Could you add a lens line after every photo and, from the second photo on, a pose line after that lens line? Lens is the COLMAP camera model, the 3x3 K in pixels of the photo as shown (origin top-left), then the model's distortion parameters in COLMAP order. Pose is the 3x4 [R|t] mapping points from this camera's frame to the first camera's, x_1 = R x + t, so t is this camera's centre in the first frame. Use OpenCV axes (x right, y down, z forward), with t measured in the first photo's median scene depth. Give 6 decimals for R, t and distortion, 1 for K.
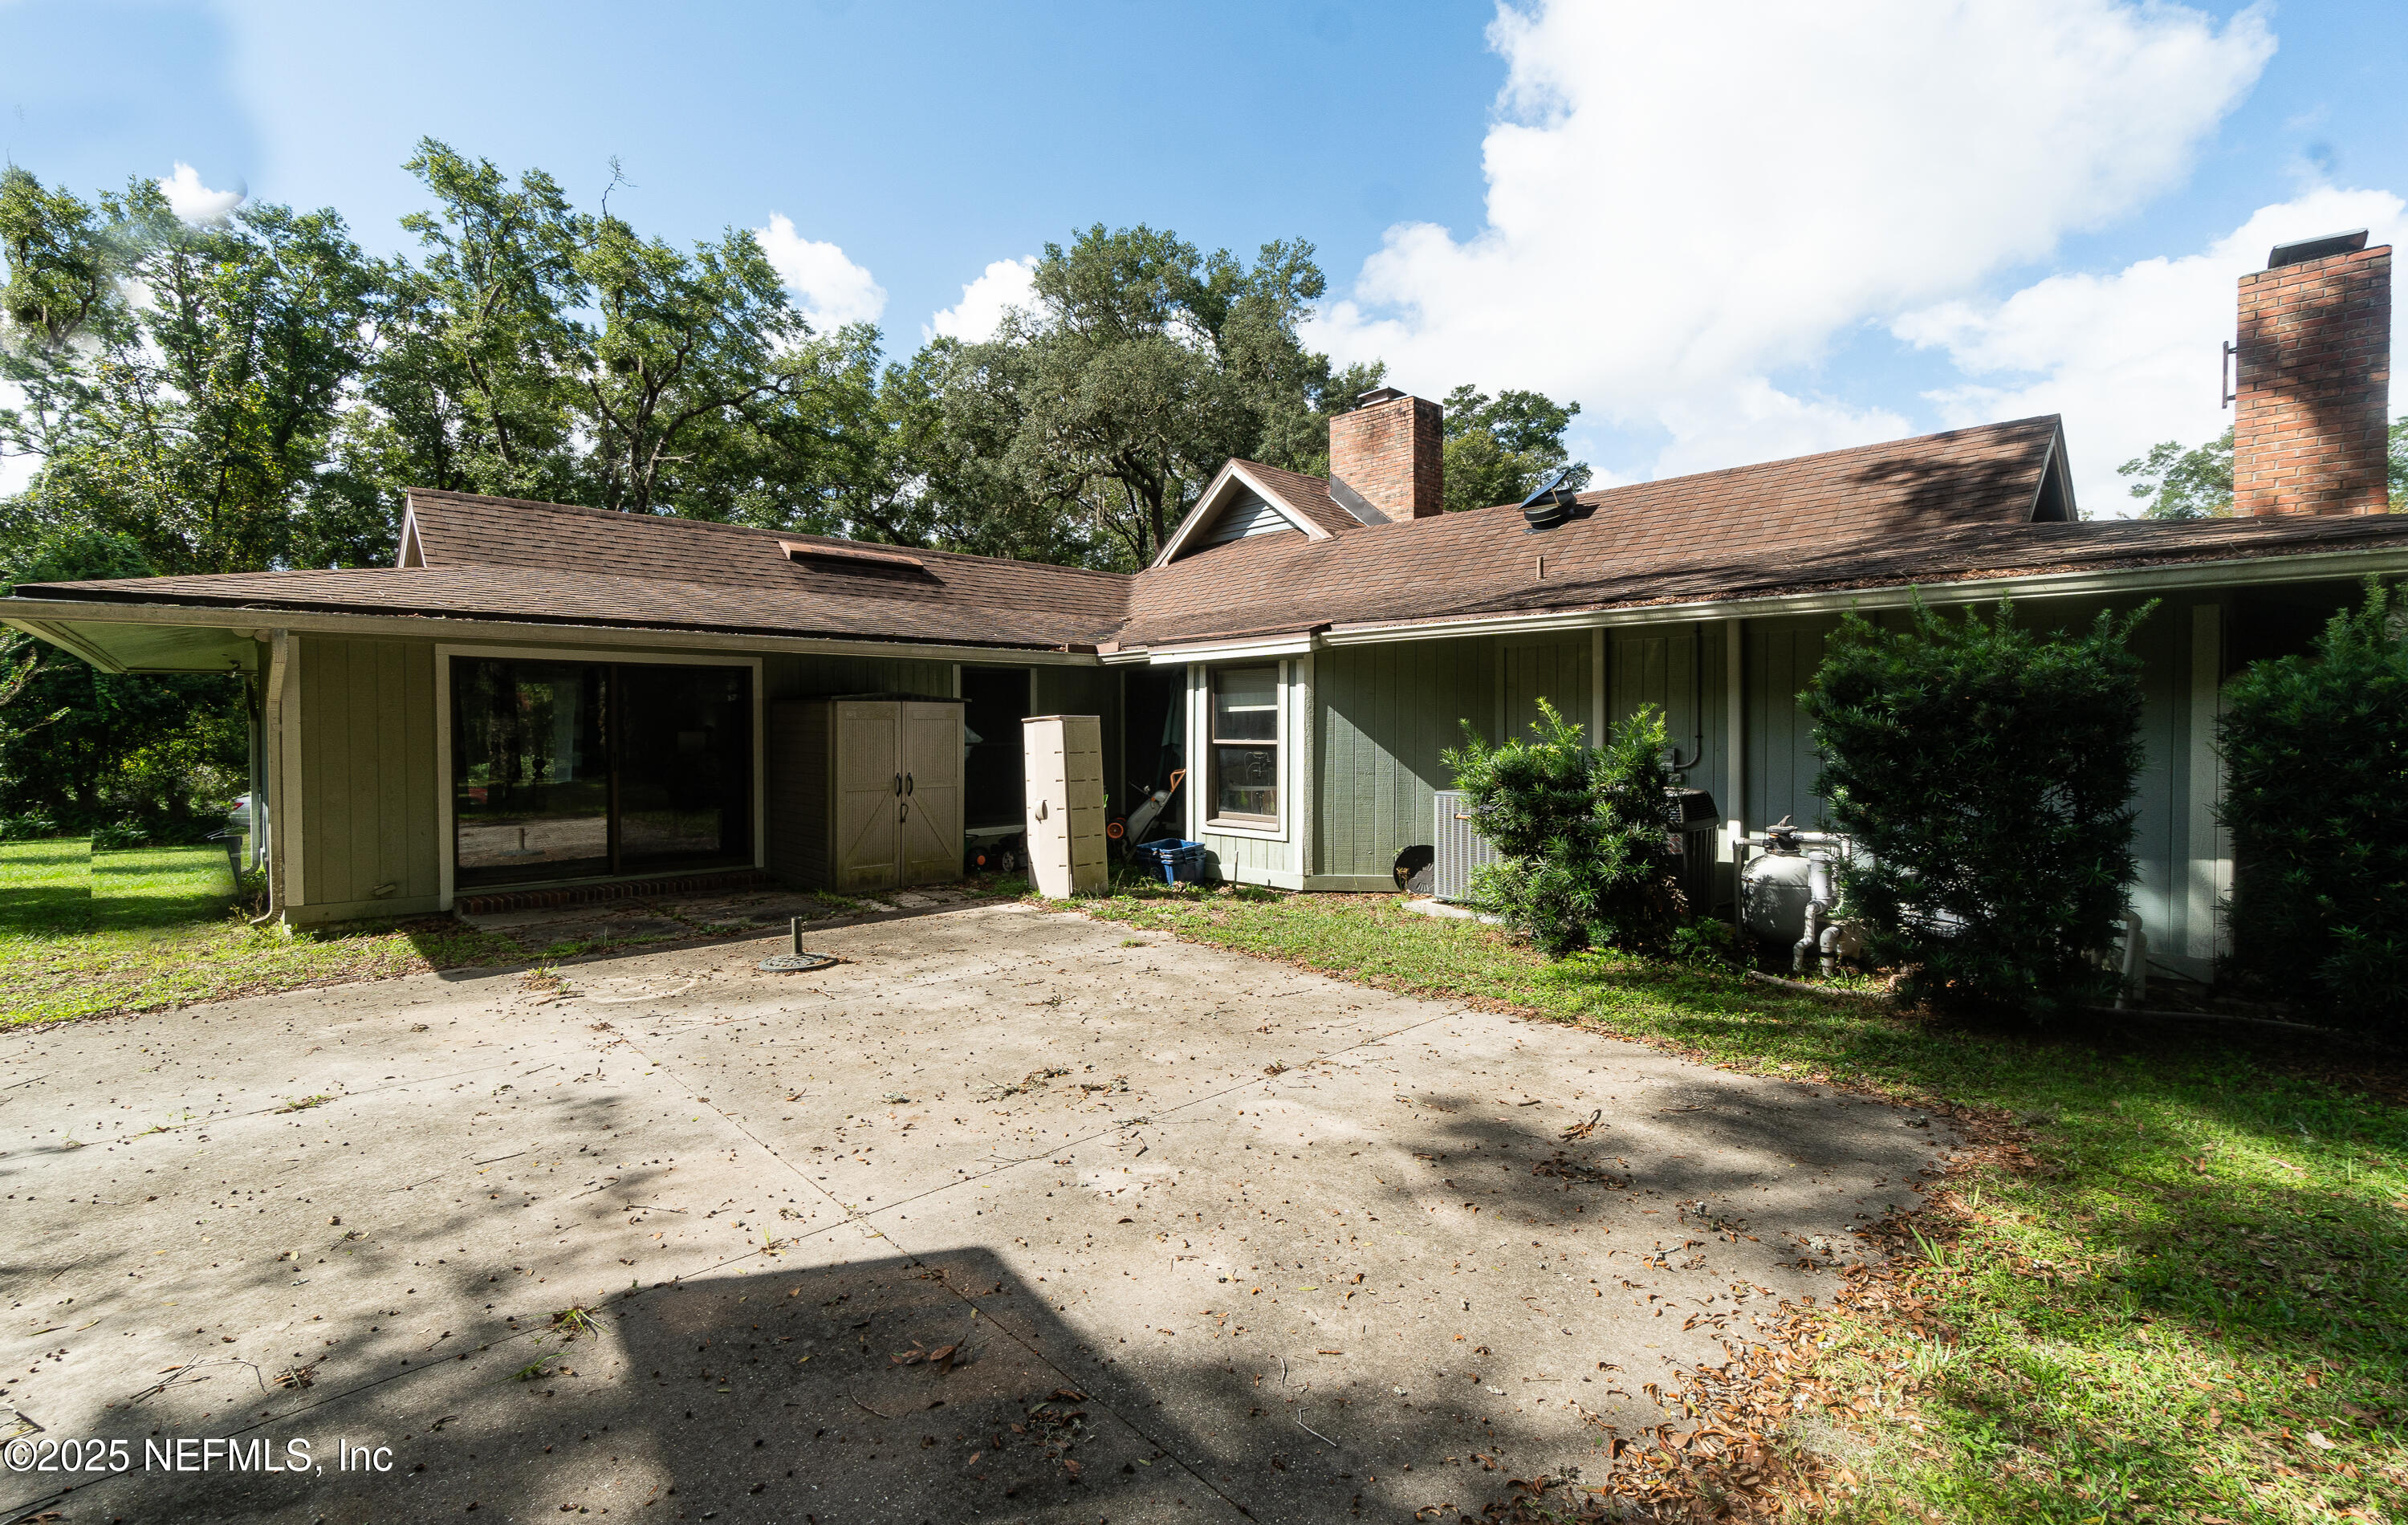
lens RADIAL K [[1040.0, 0, 1204.0], [0, 1040.0, 762.5], [0, 0, 1]] dist [-0.029734, 0.013655]
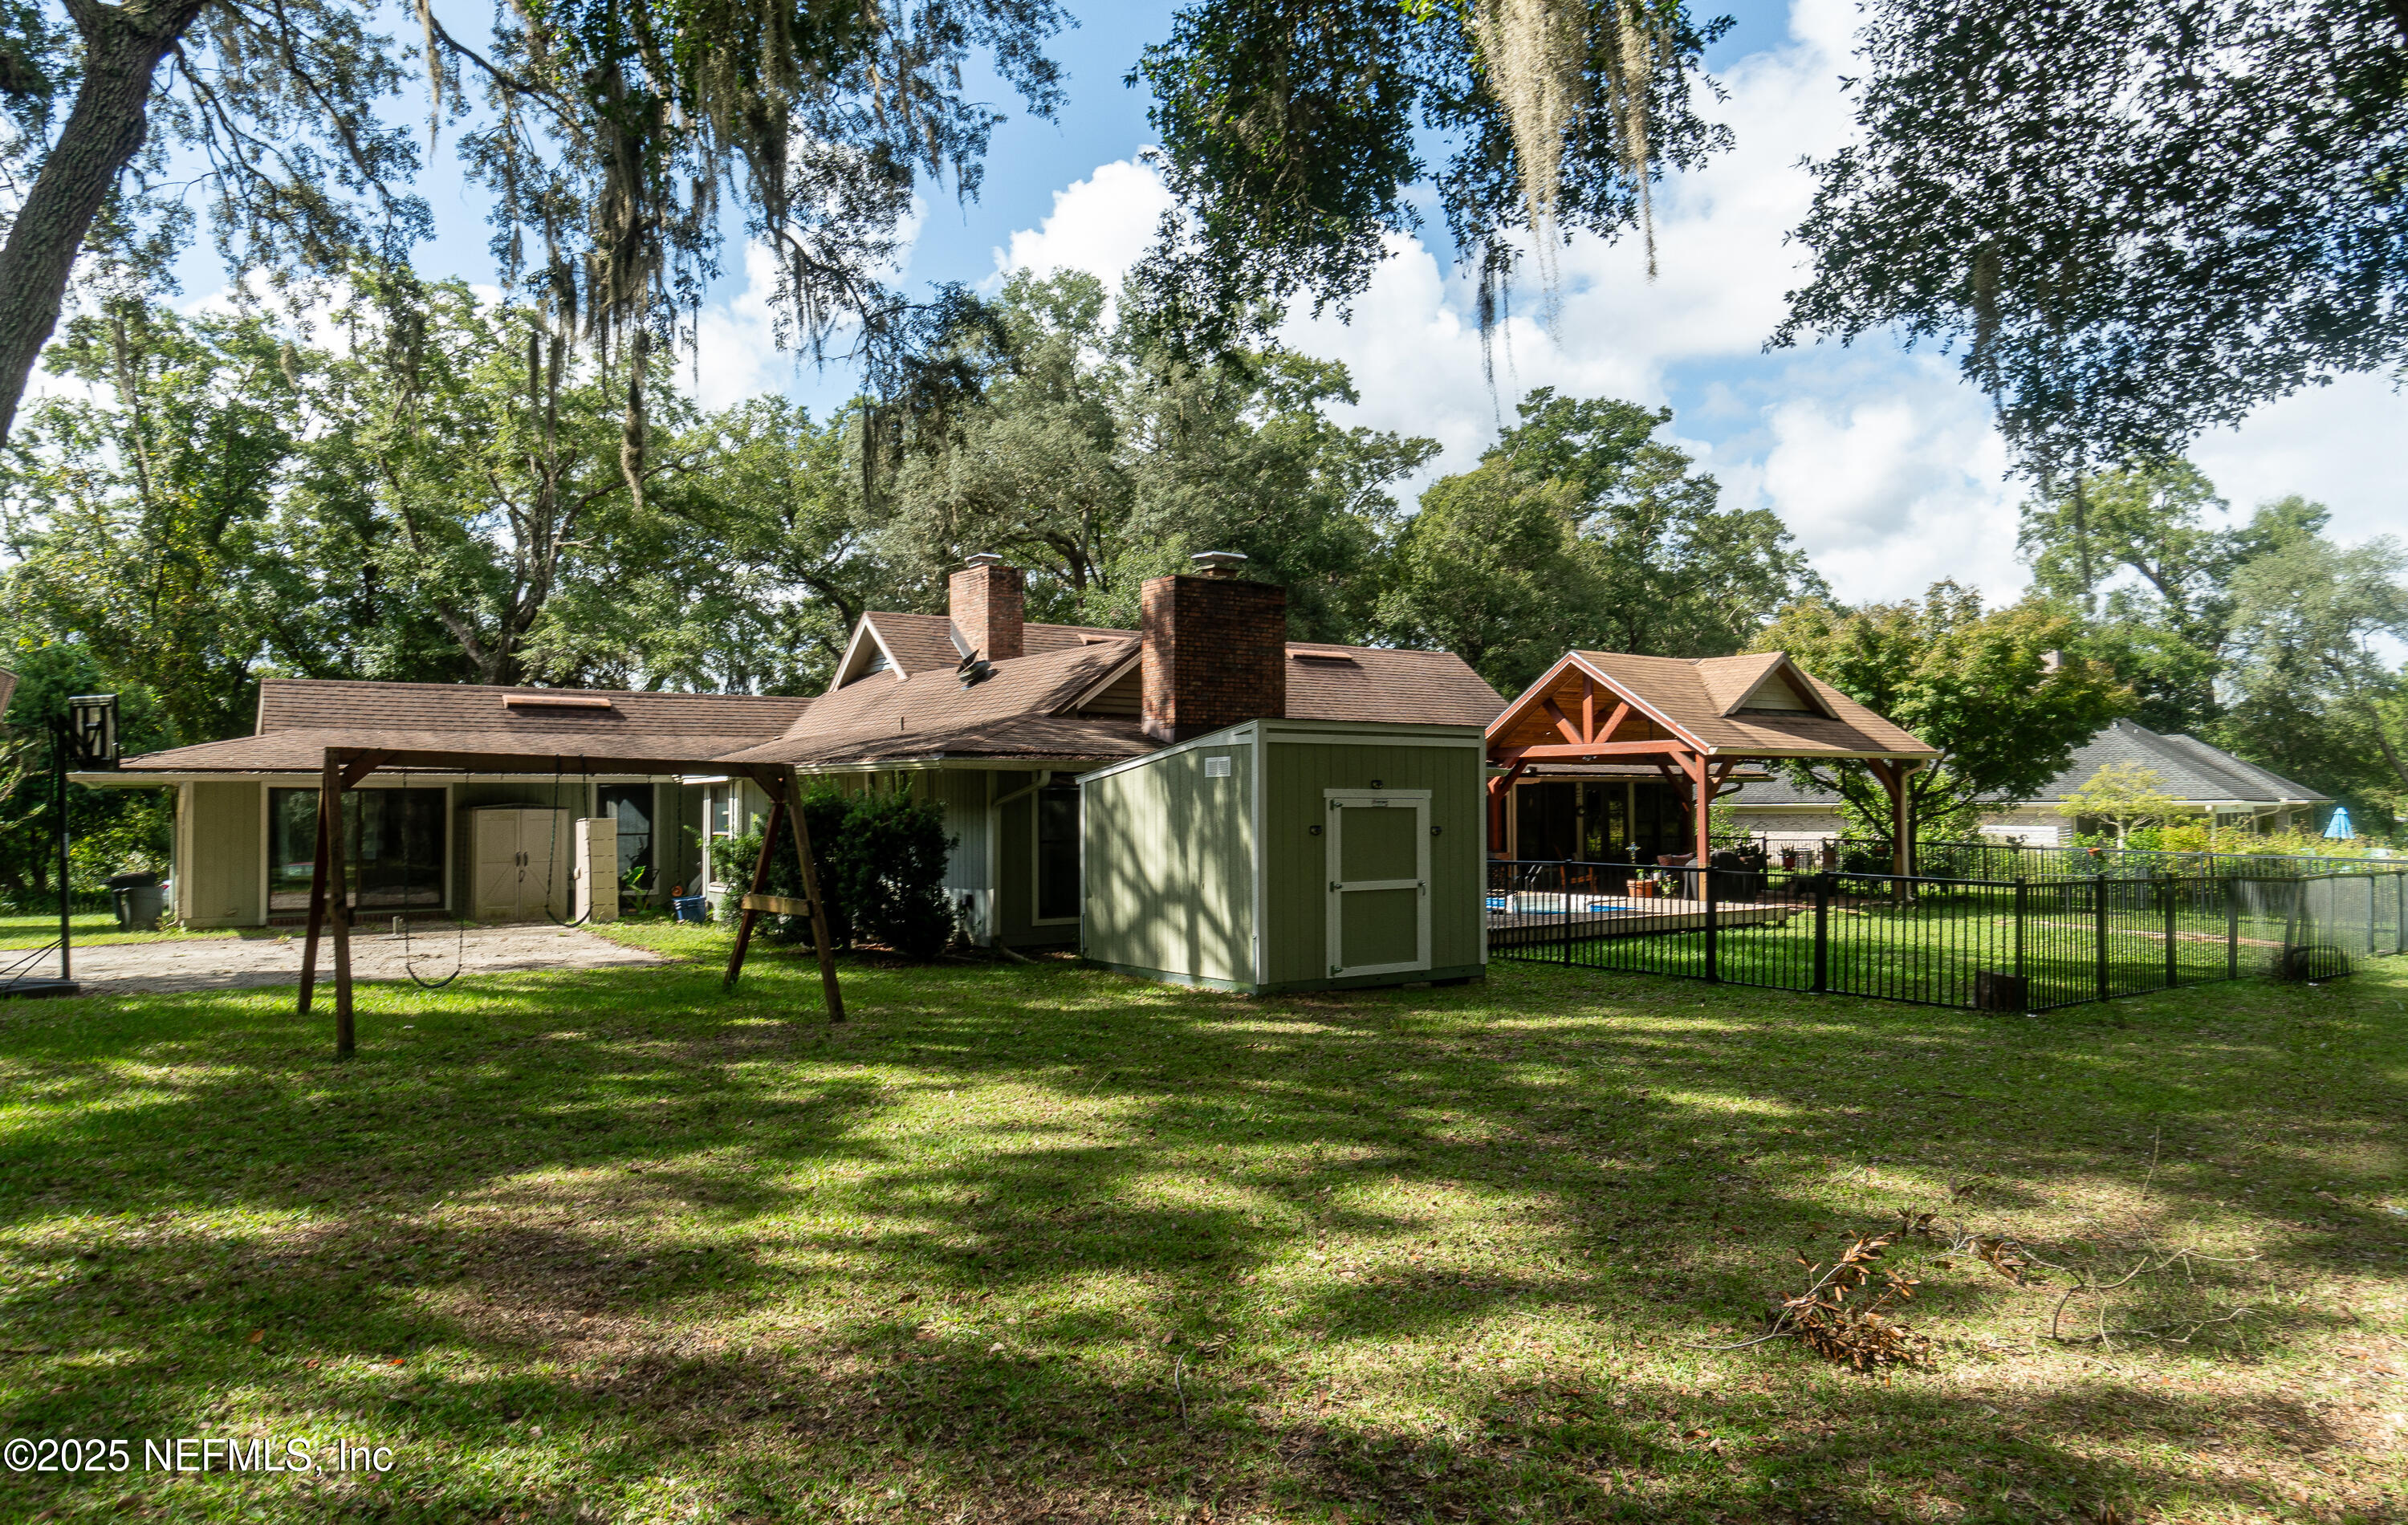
lens RADIAL K [[1467.4, 0, 1204.0], [0, 1467.4, 762.5], [0, 0, 1]] dist [0.001573, 0.000932]
pose [[0.990151, -0.007069, -0.139827, 0.291105], [-0.001847, 0.997978, -0.063529, 0.004337], [0.139993, 0.063162, 0.988136, -0.307351]]
